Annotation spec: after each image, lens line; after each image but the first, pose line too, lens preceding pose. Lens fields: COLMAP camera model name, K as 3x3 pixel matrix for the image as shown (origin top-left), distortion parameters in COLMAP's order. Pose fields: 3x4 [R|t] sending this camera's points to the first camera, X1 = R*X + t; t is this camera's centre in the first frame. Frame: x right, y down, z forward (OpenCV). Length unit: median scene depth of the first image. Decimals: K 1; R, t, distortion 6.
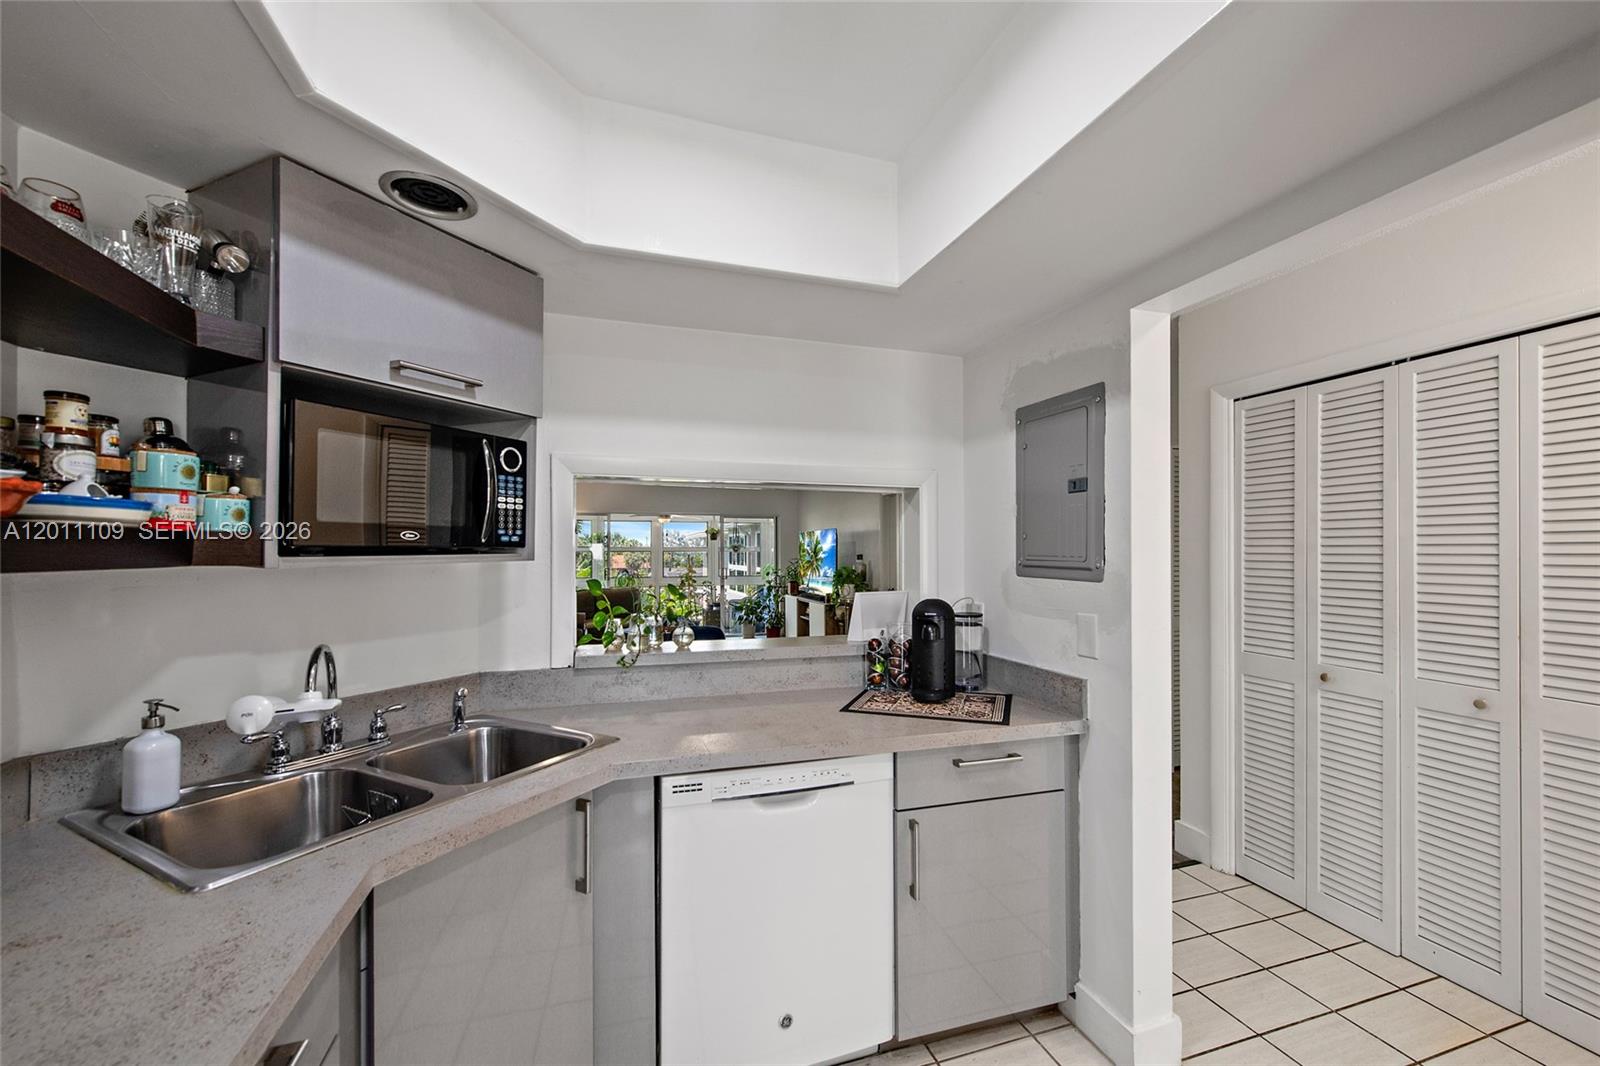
lens RADIAL K [[646.5, 0, 805.0], [0, 646.5, 551.2], [0, 0, 1]] dist [0.002519, -0.002598]
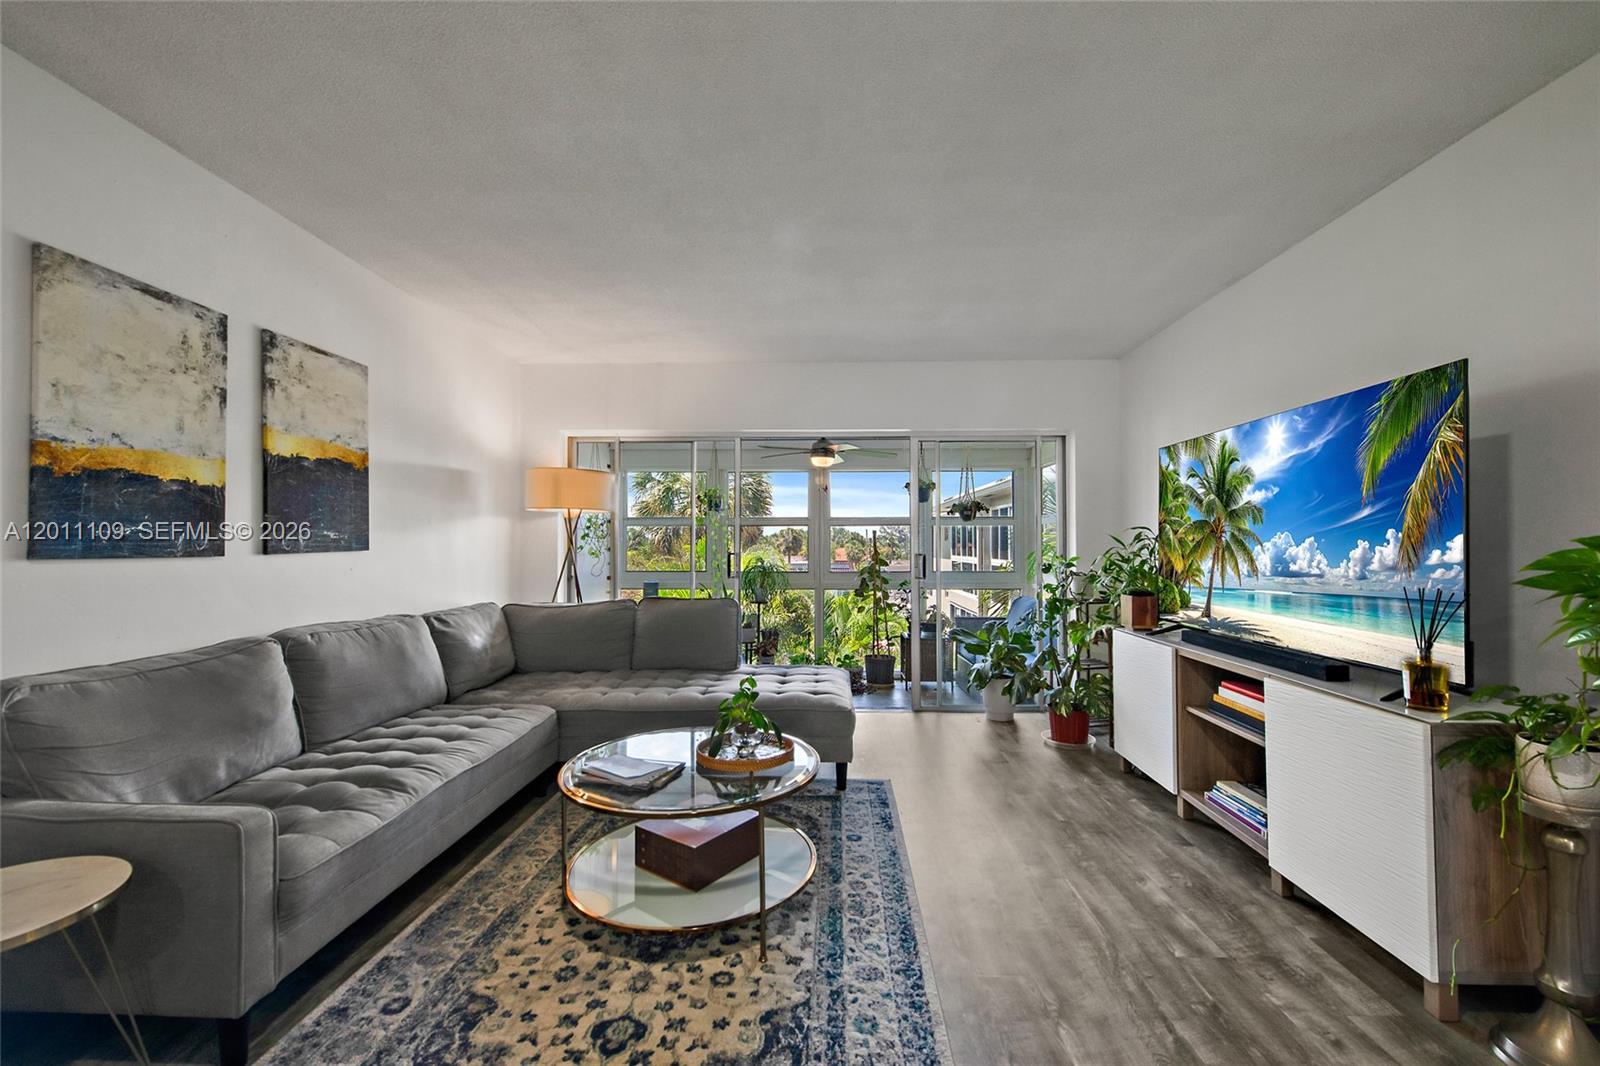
lens RADIAL K [[643.9, 0, 807.2], [0, 643.9, 534.4], [0, 0, 1]] dist [-0.000308, -0.000054]
pose [[0.943411, -0.002276, -0.331619, -0.408871], [-0.002833, 0.999885, -0.014922, 0.123952], [0.331614, 0.015017, 0.943296, 3.479823]]
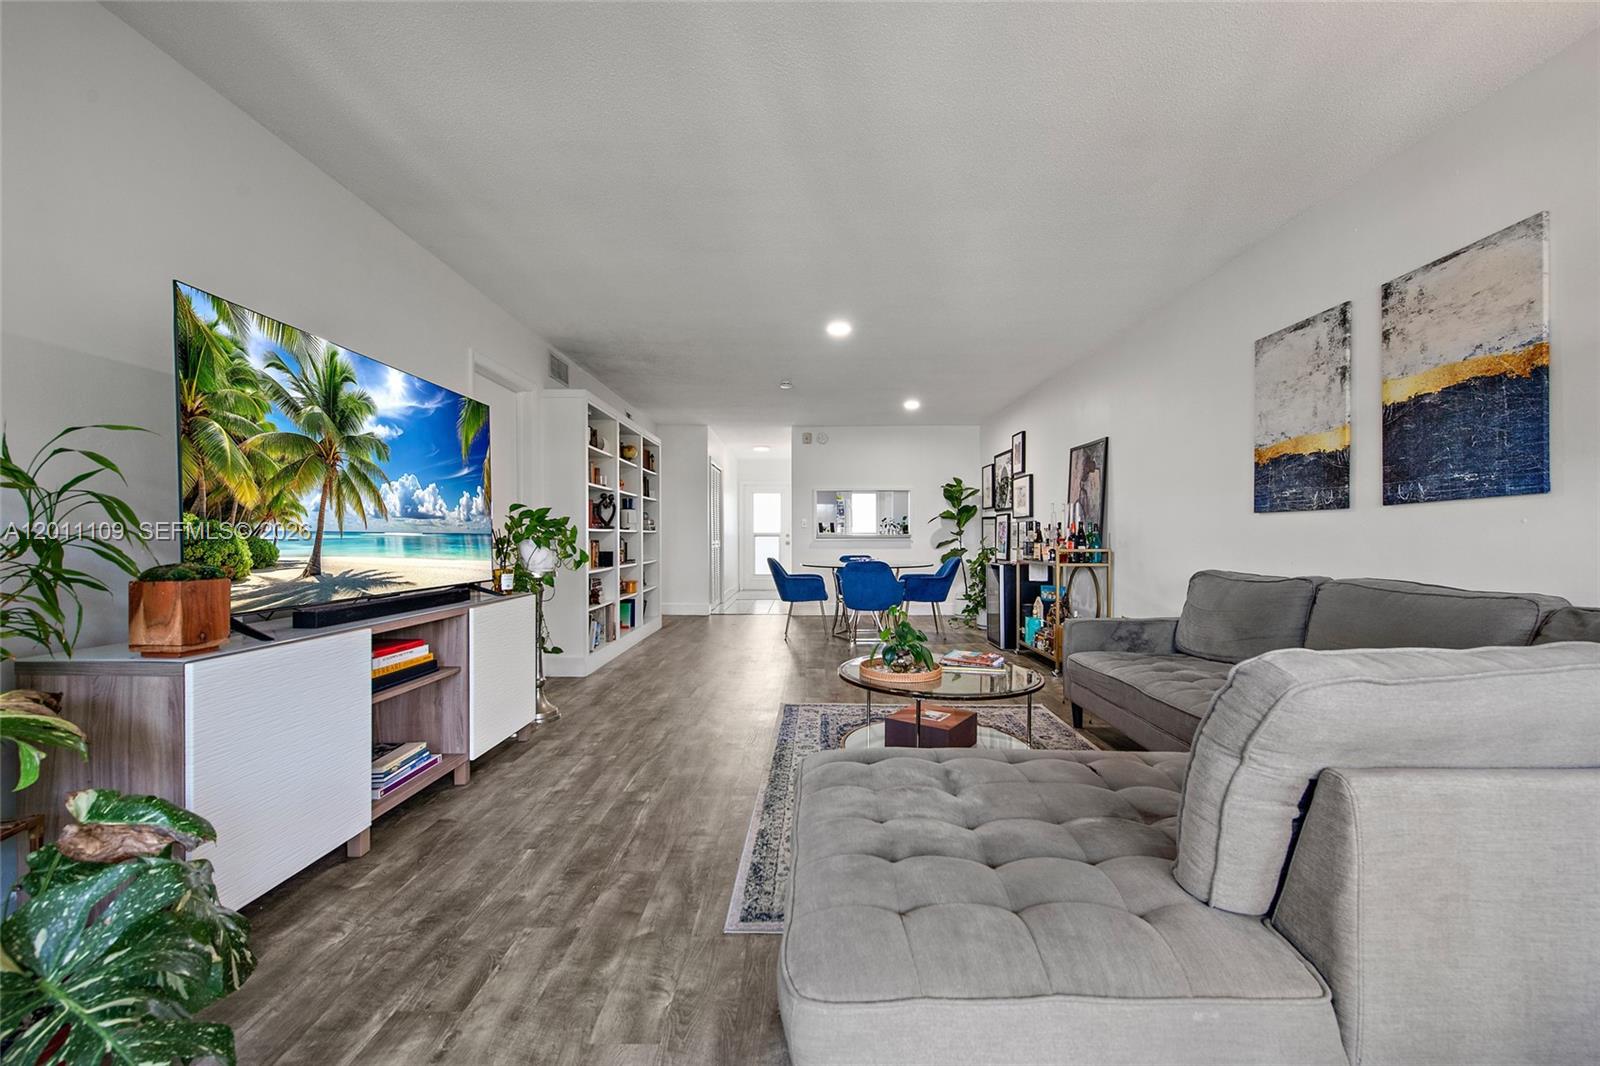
lens RADIAL K [[646.5, 0, 805.0], [0, 646.5, 551.2], [0, 0, 1]] dist [0.002519, -0.002598]
pose [[-0.949900, -0.013403, 0.312266, -1.247073], [-0.007477, 0.999769, 0.020165, 0.236808], [-0.312464, 0.016820, -0.949781, 6.280325]]
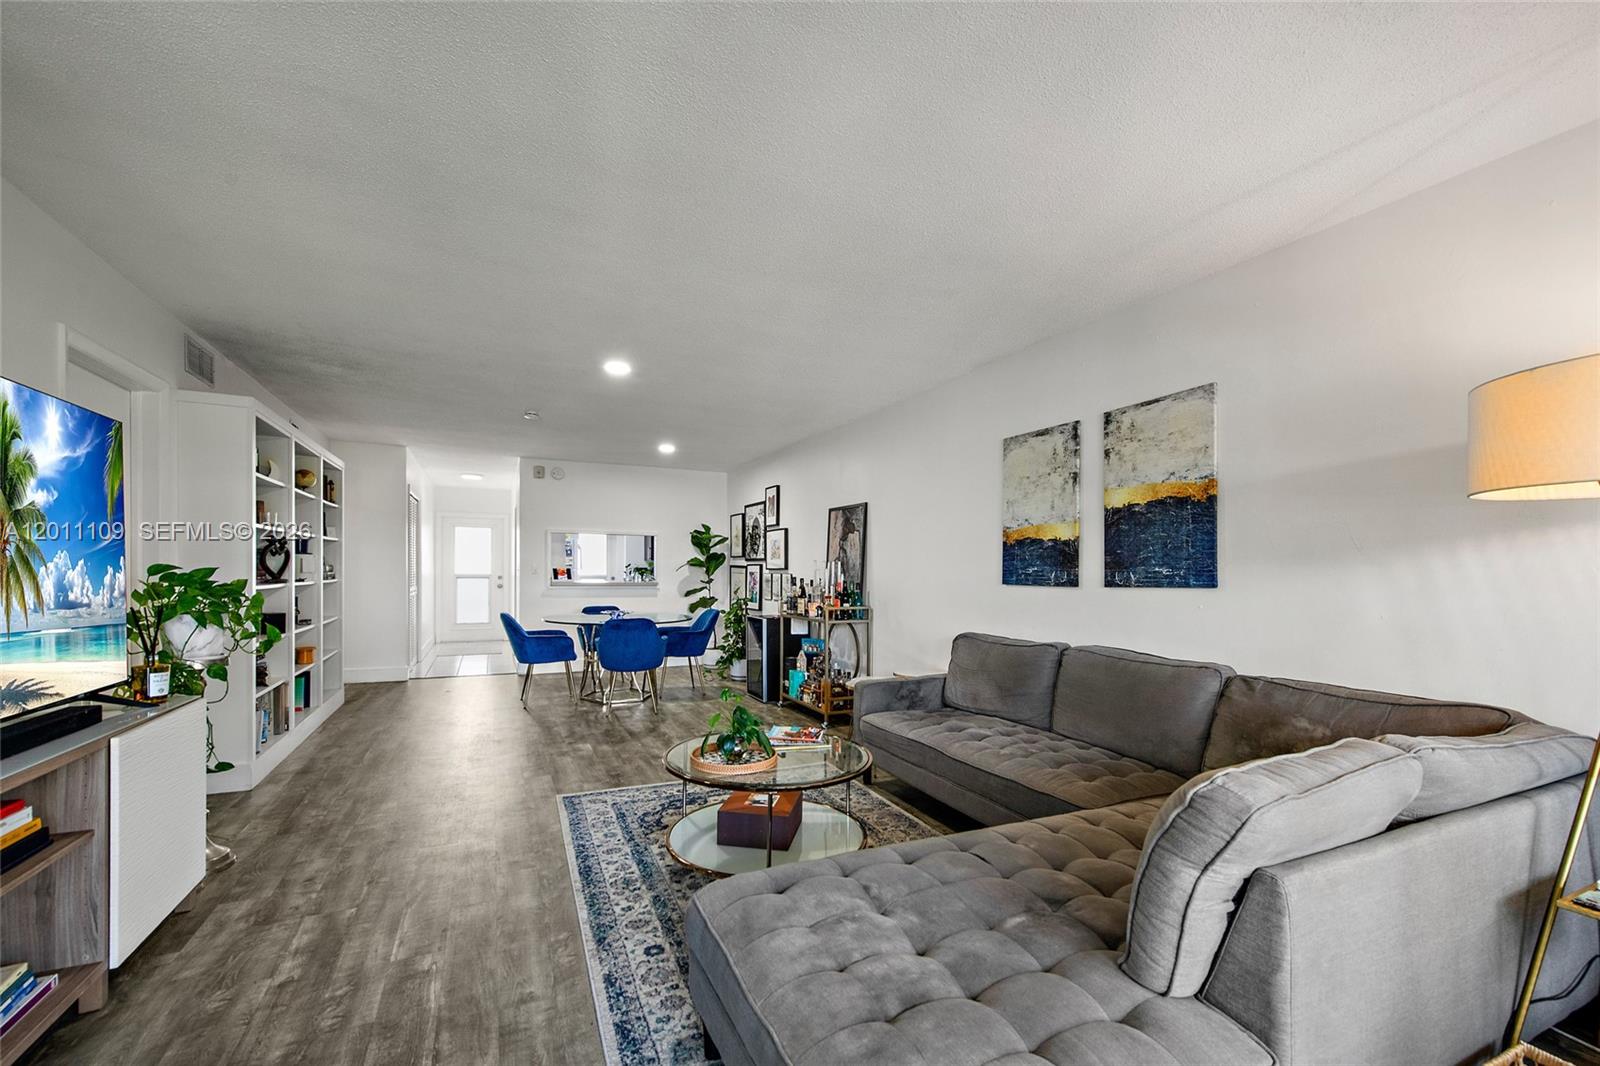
lens RADIAL K [[661.8, 0, 816.1], [0, 661.8, 583.2], [0, 0, 1]] dist [0.000079, -0.000635]
pose [[-0.990217, -0.016170, -0.138593, -0.945067], [-0.018039, 0.999762, 0.012244, 0.131536], [0.138362, 0.014624, -0.990274, 6.241237]]
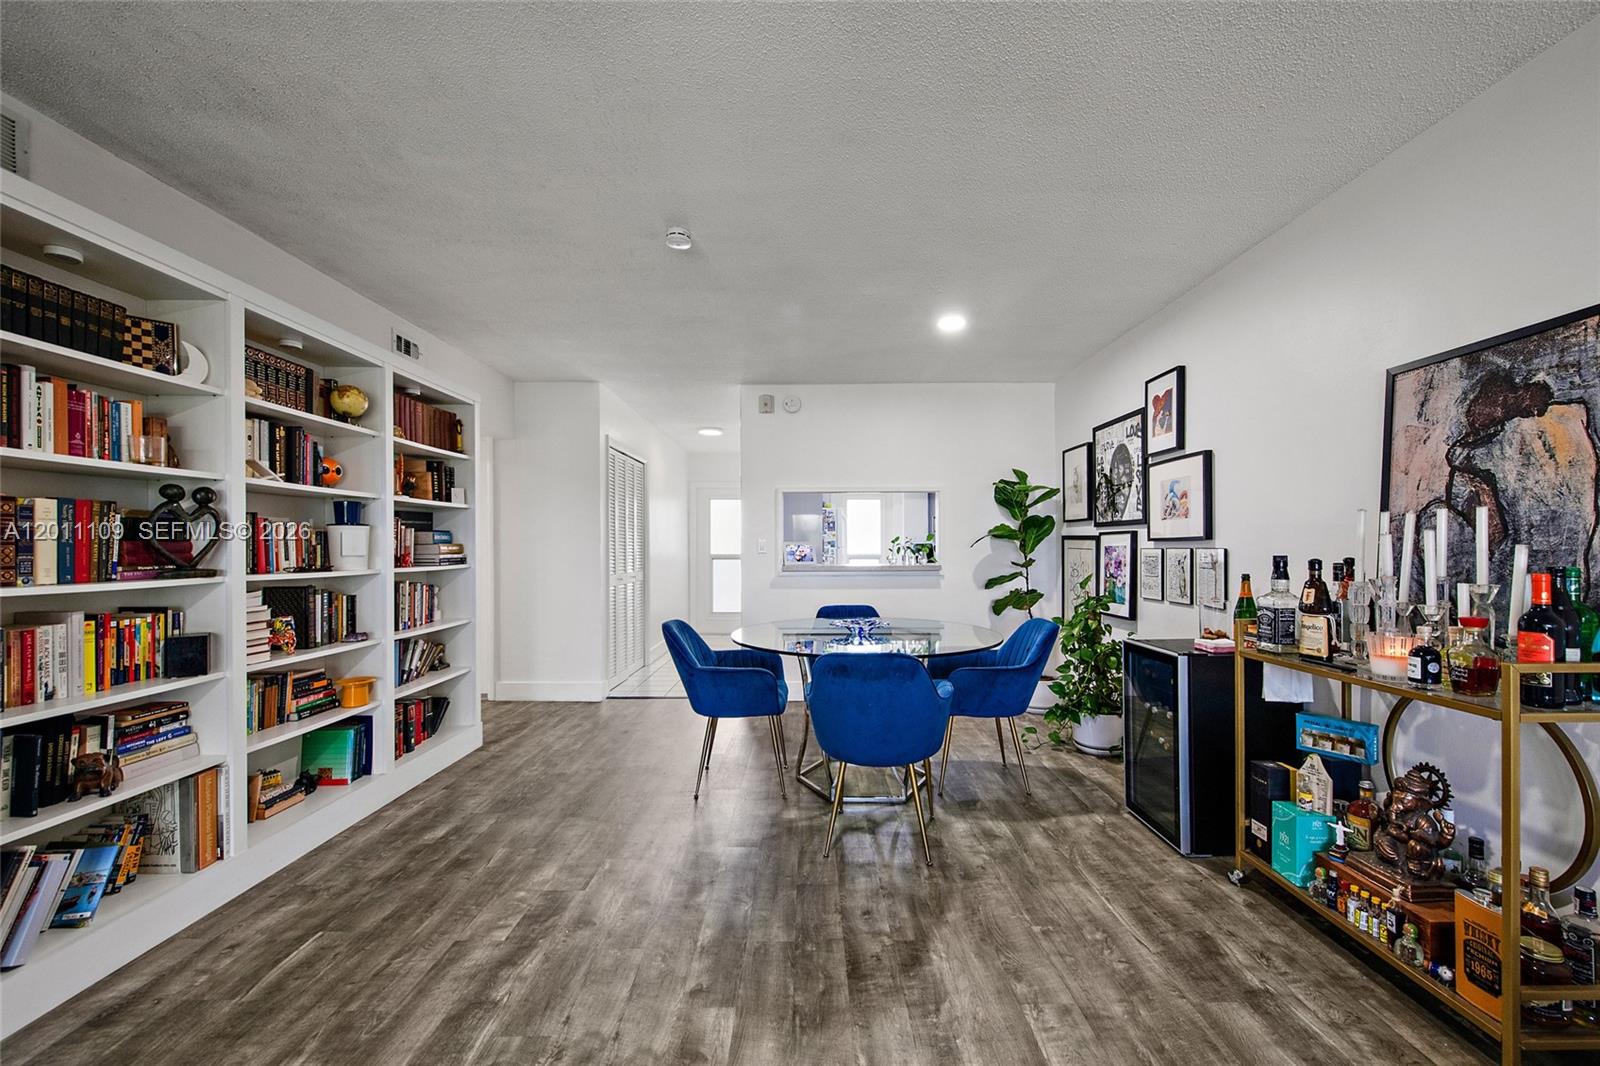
lens RADIAL K [[646.5, 0, 805.0], [0, 646.5, 551.2], [0, 0, 1]] dist [0.002519, -0.002598]
pose [[-0.948938, -0.006580, 0.315395, -0.815618], [-0.006060, 0.999978, 0.002630, 0.136578], [-0.315406, 0.000584, -0.948957, 4.328629]]
